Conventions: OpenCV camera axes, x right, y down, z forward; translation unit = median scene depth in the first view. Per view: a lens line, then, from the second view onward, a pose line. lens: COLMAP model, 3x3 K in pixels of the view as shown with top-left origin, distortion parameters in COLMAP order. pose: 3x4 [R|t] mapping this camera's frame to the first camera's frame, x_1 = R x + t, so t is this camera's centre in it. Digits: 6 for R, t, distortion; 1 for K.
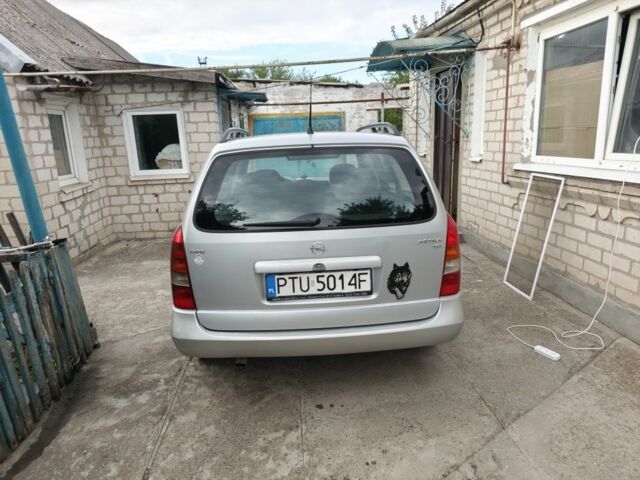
lens RADIAL K [[462.7, 0, 320.0], [0, 462.7, 240.0], [0, 0, 1]] dist [-0.004172, -0.007373]
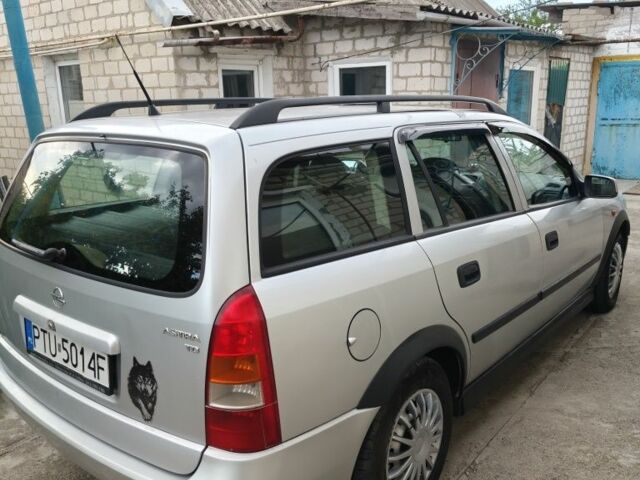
lens RADIAL K [[584.8, 0, 320.0], [0, 584.8, 240.0], [0, 0, 1]] dist [0.072454, -0.132070]
pose [[0.732189, 0.178041, -0.657420, 0.297498], [-0.152644, 0.983572, 0.096365, -0.073895], [0.663776, 0.029794, 0.747338, 0.236226]]
